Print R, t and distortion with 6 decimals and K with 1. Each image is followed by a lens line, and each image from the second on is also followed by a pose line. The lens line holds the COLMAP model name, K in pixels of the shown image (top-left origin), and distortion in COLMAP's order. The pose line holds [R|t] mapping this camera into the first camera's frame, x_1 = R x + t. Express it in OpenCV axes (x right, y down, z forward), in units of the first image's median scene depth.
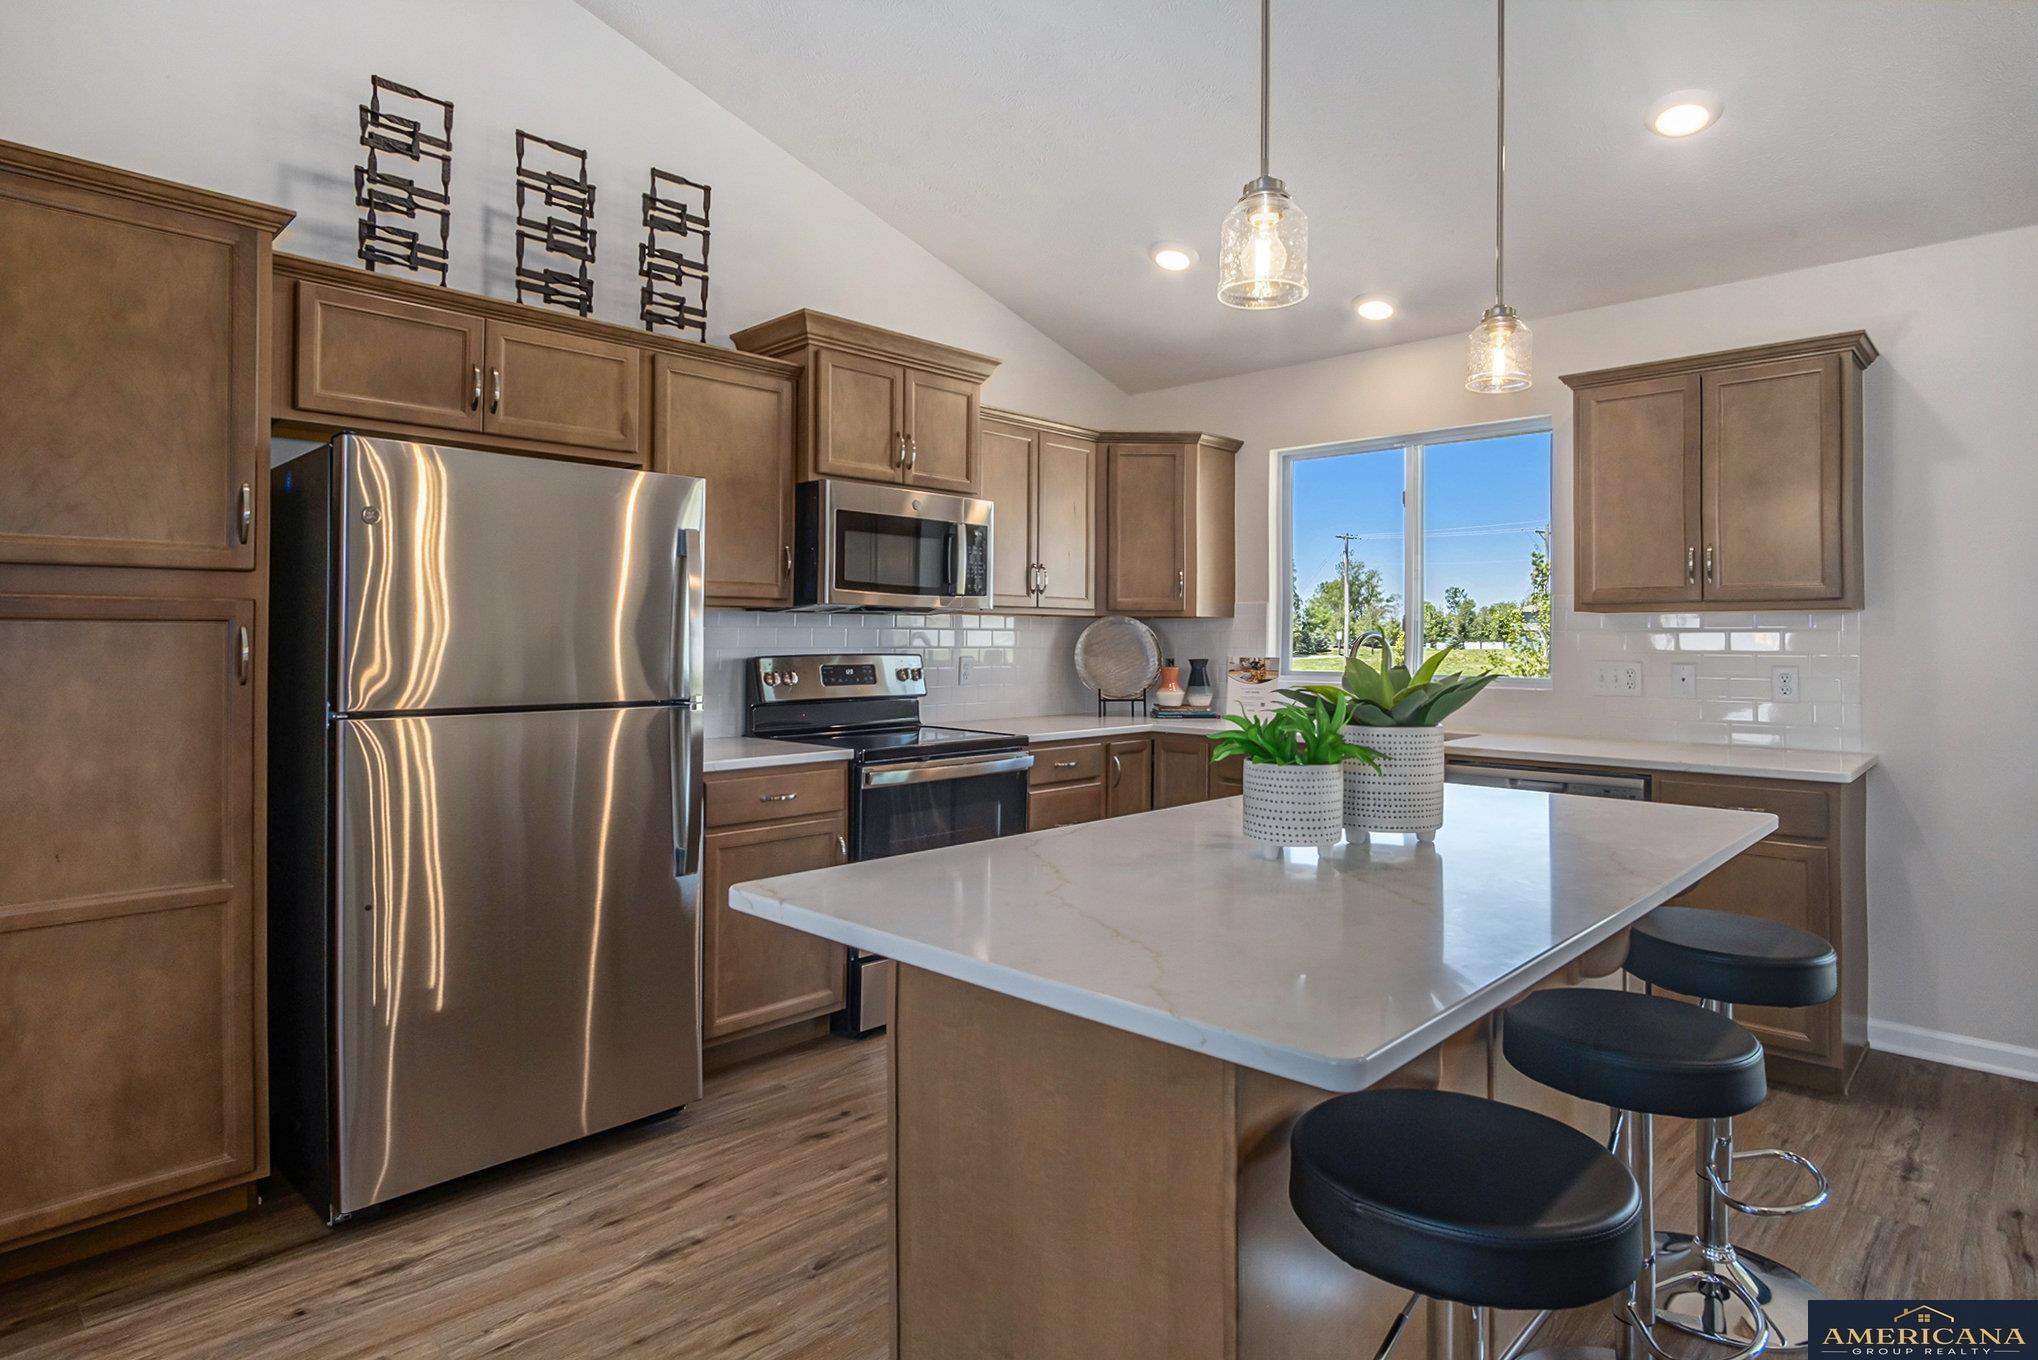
lens RADIAL K [[1101.3, 0, 1055.3], [0, 1101.3, 643.3], [0, 0, 1]] dist [0.003618, 0.000439]
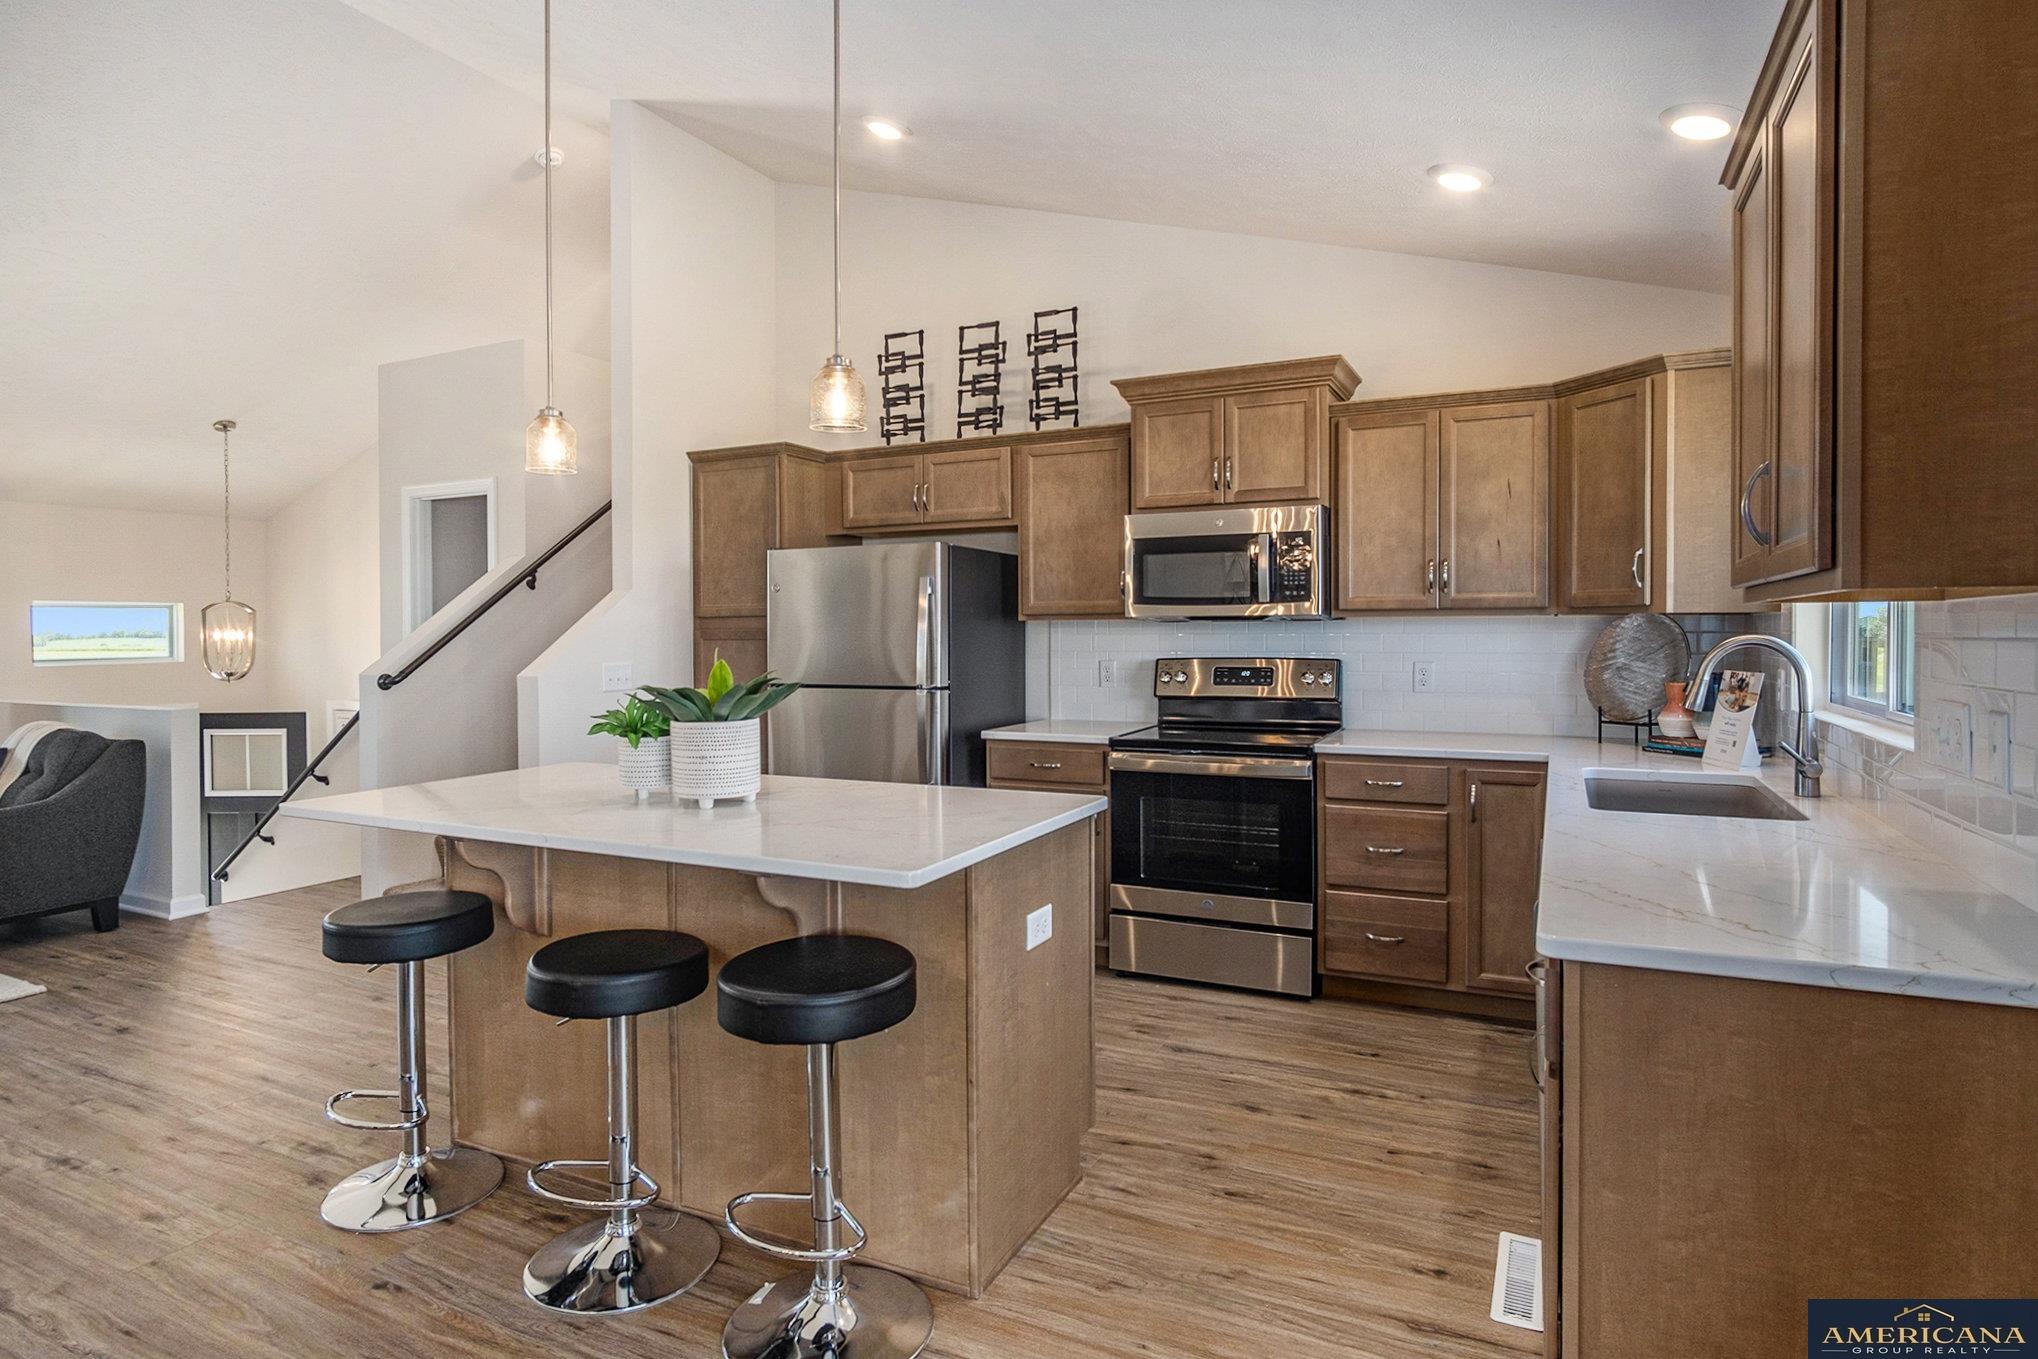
lens RADIAL K [[1101.3, 0, 1021.7], [0, 1101.3, 664.3], [0, 0, 1]] dist [0.003618, 0.000439]
pose [[0.301540, 0.025411, -0.953115, 0.912930], [0.005933, 0.999575, 0.028527, -0.018690], [0.953435, -0.014256, 0.301261, 0.509033]]
